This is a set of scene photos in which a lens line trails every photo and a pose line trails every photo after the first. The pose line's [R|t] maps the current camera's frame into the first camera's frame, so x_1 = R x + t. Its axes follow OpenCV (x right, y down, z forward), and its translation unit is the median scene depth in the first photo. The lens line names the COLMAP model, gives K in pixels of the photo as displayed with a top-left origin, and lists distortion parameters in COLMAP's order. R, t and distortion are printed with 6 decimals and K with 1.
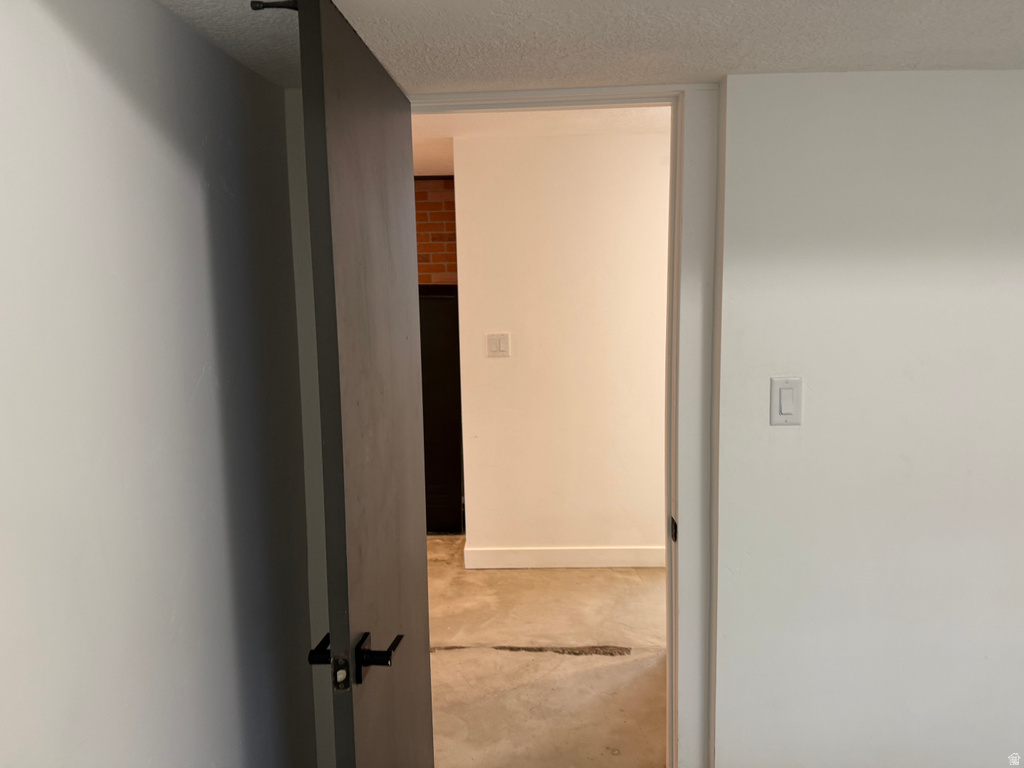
lens RADIAL K [[726.6, 0, 511.3], [0, 726.6, 381.0], [0, 0, 1]] dist [0.025557, -0.021213]
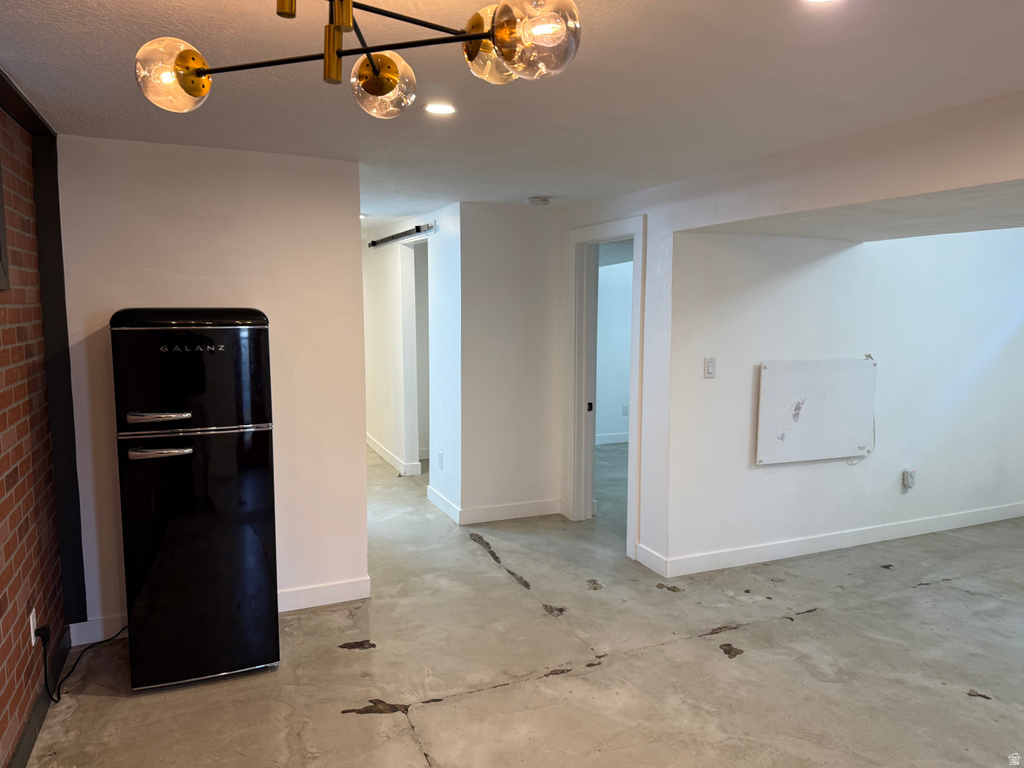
lens RADIAL K [[726.6, 0, 515.7], [0, 726.6, 380.8], [0, 0, 1]] dist [0.025557, -0.021213]
pose [[-0.435455, -0.088014, 0.895898, -1.319748], [0.121587, 0.980339, 0.155408, -0.214616], [-0.891962, 0.176603, -0.416192, 1.526346]]
